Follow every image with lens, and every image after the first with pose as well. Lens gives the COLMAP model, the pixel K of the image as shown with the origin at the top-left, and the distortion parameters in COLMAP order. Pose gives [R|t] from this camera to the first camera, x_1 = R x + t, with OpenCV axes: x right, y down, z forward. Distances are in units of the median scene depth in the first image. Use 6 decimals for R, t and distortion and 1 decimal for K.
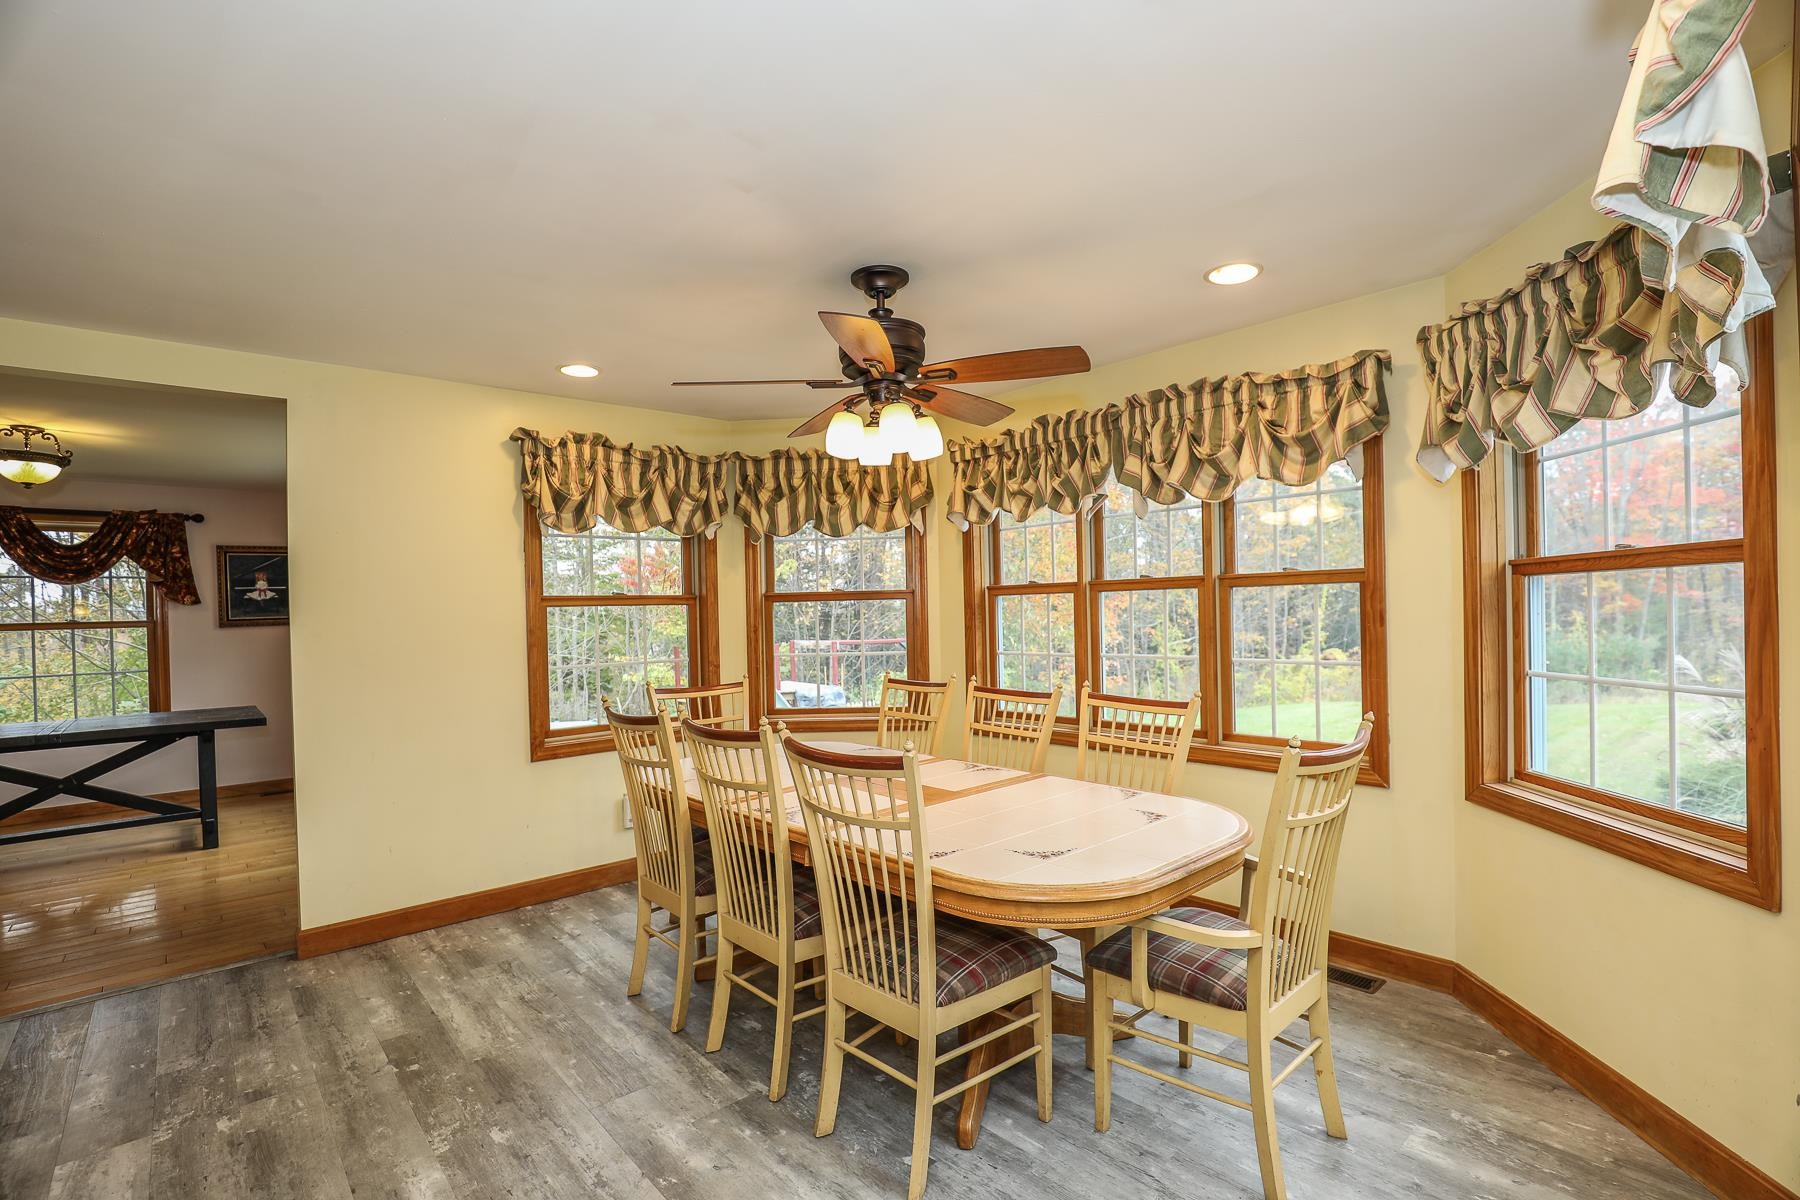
lens RADIAL K [[832.5, 0, 899.7], [0, 832.5, 607.7], [0, 0, 1]] dist [-0.022950, 0.000614]
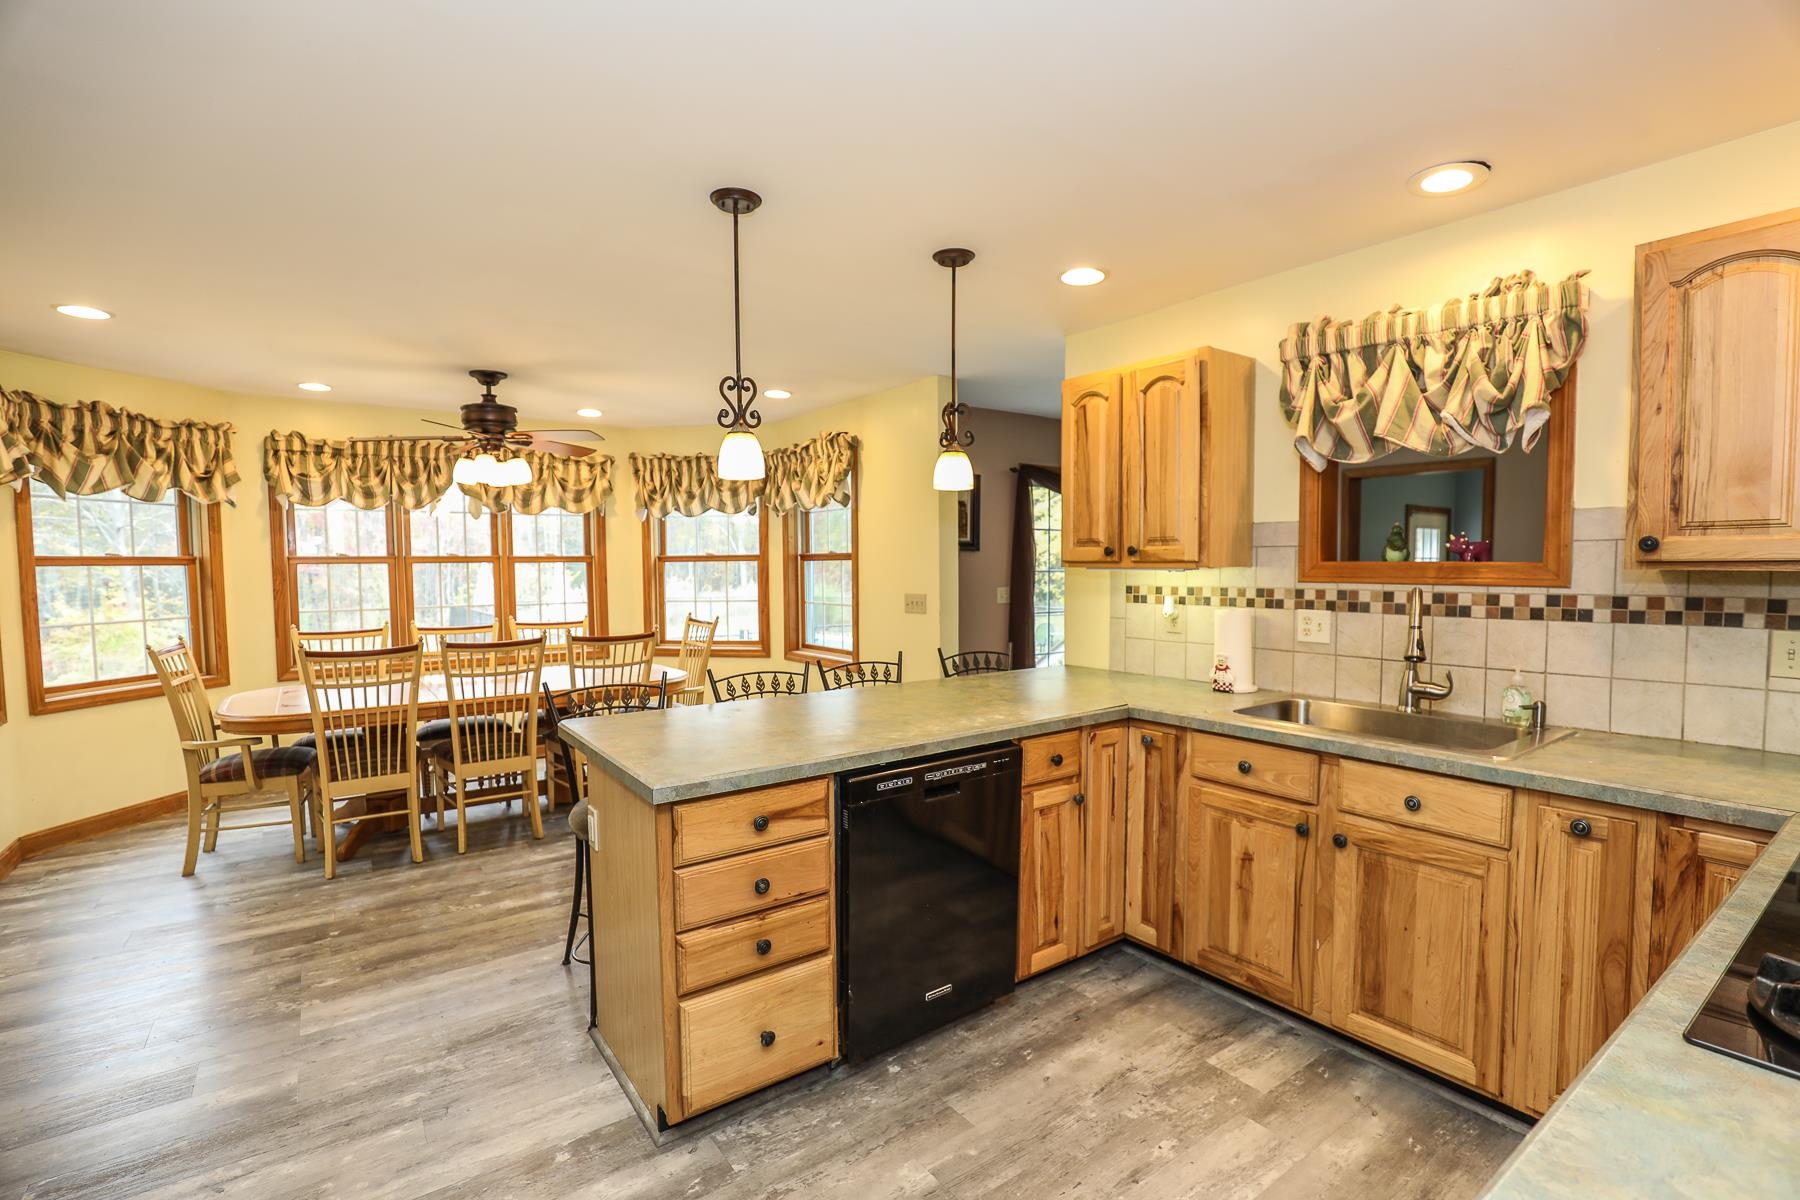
lens RADIAL K [[832.5, 0, 900.5], [0, 832.5, 606.0], [0, 0, 1]] dist [-0.022950, 0.000614]
pose [[0.095758, -0.022907, 0.995141, -1.460776], [0.012877, 0.999680, 0.021772, 0.044554], [-0.995321, 0.010730, 0.096022, 0.023829]]
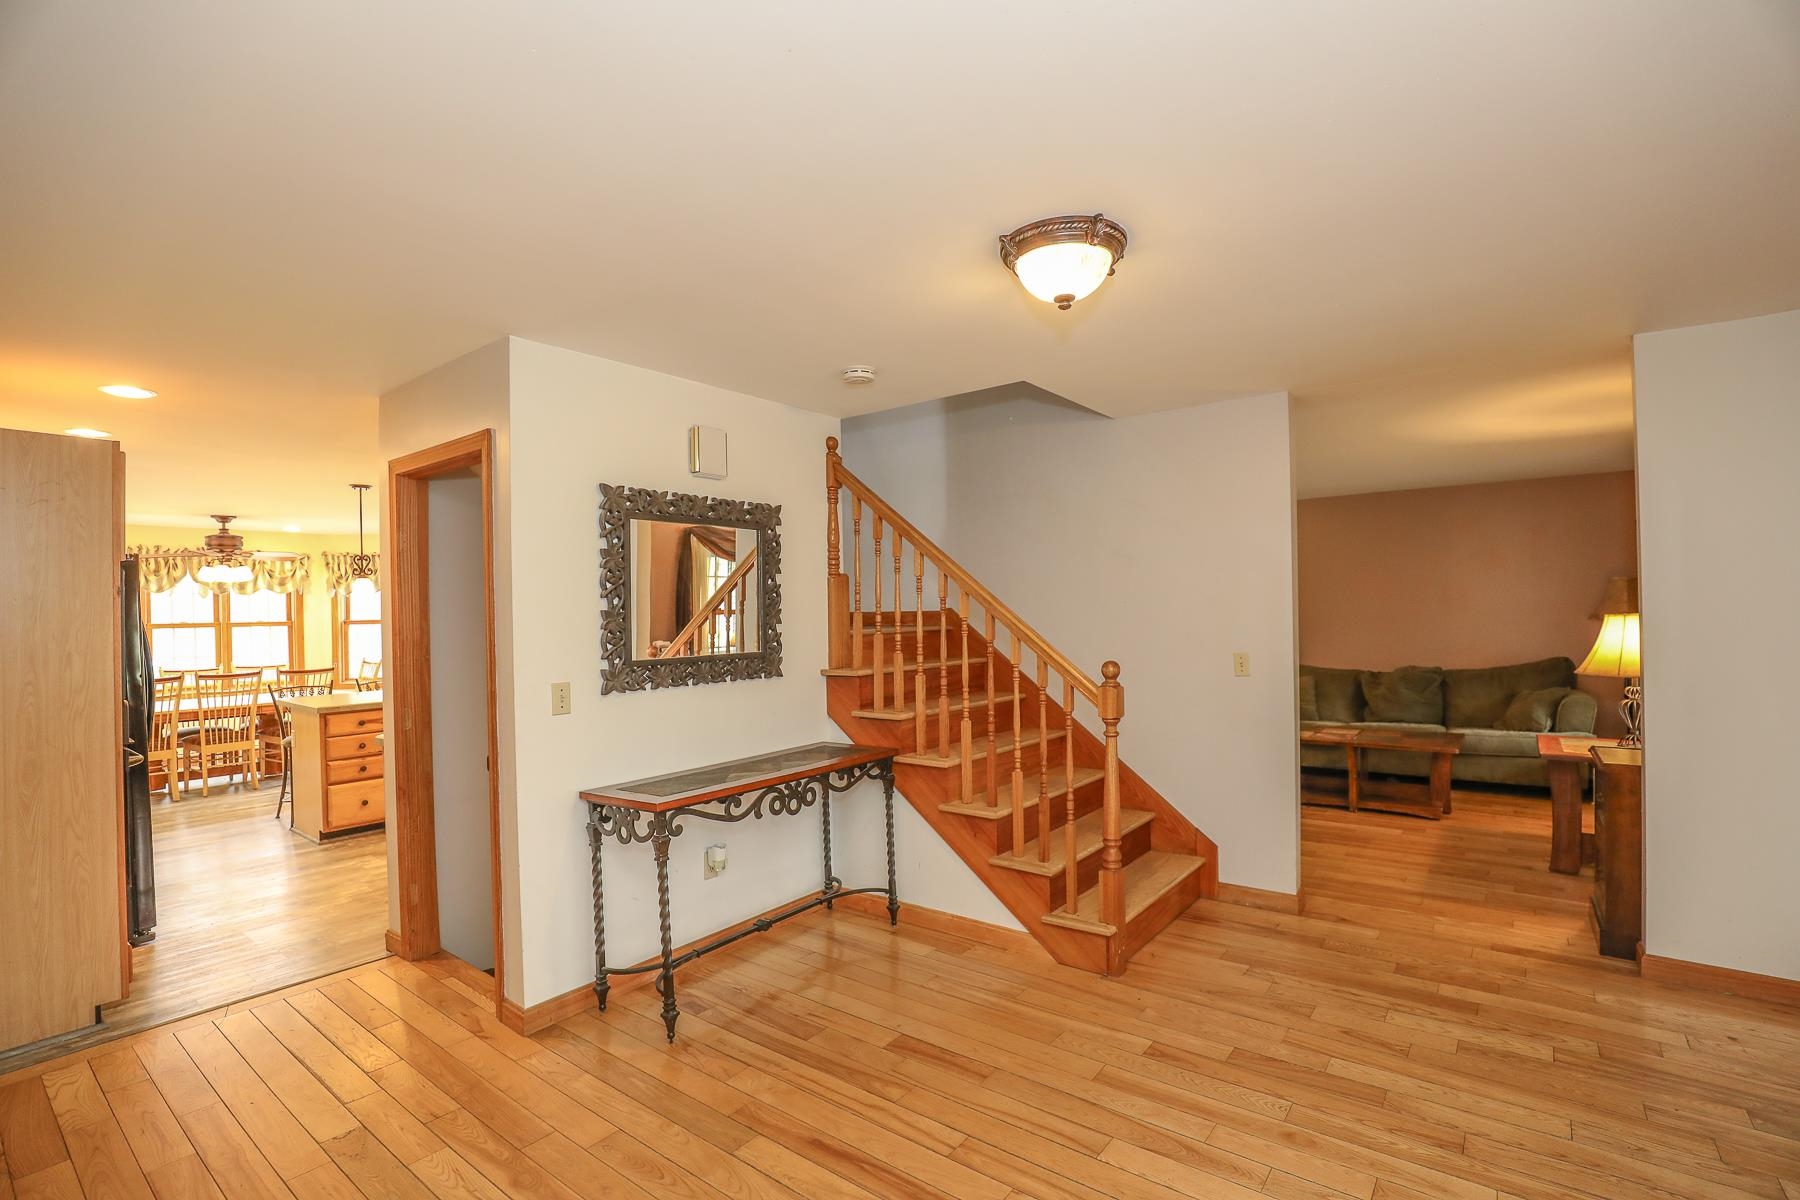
lens RADIAL K [[832.5, 0, 900.7], [0, 832.5, 601.4], [0, 0, 1]] dist [-0.022950, 0.000614]
pose [[-0.187834, 0.038180, 0.981458, -2.859560], [0.033597, 0.998909, -0.032429, 0.054199], [-0.981626, 0.026882, -0.188912, -0.638254]]
